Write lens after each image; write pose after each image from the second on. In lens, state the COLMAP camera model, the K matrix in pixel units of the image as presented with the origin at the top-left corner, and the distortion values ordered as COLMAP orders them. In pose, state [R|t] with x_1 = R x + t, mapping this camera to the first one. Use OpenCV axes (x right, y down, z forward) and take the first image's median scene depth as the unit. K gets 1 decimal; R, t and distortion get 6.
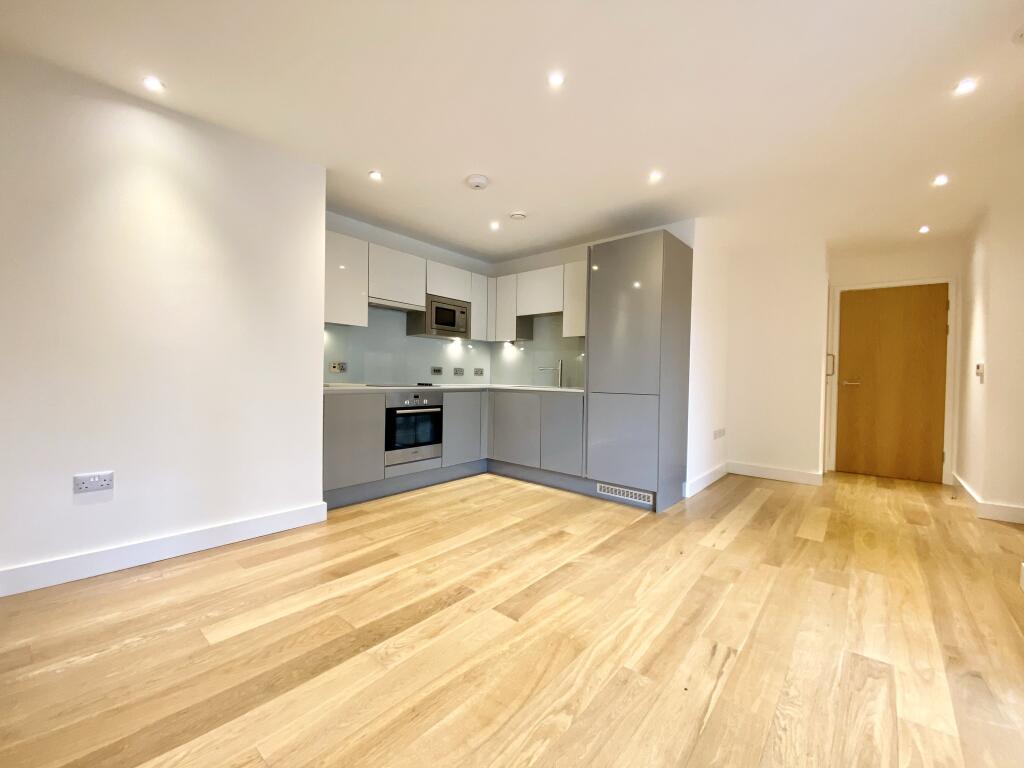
lens RADIAL K [[418.9, 0, 514.8], [0, 418.9, 377.1], [0, 0, 1]] dist [0.017747, -0.004092]
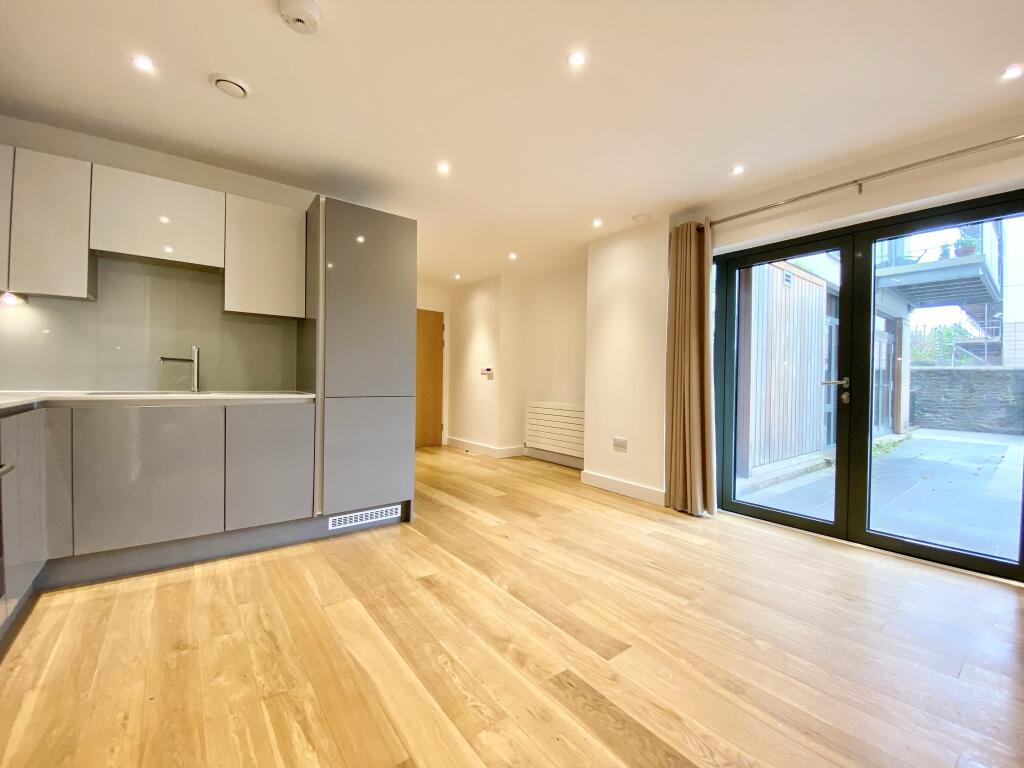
lens RADIAL K [[418.9, 0, 515.7], [0, 418.9, 377.1], [0, 0, 1]] dist [0.017747, -0.004092]
pose [[0.213146, -0.008233, 0.976986, -0.625177], [-0.014093, 0.999835, 0.011500, -0.015904], [-0.976919, -0.016220, 0.212995, 0.691114]]
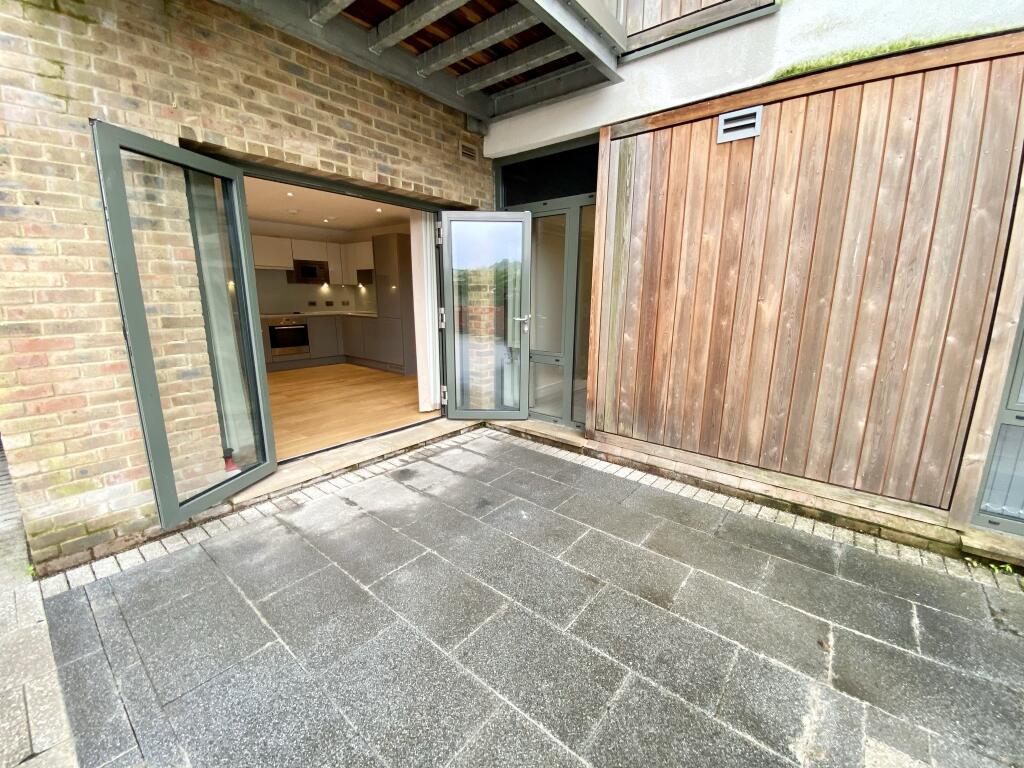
lens RADIAL K [[418.9, 0, 512.3], [0, 418.9, 380.1], [0, 0, 1]] dist [0.017747, -0.004092]
pose [[0.999907, -0.013501, 0.001805, 1.008105], [0.012838, 0.978376, 0.206435, -0.088266], [-0.004553, -0.206393, 0.978459, -1.192911]]
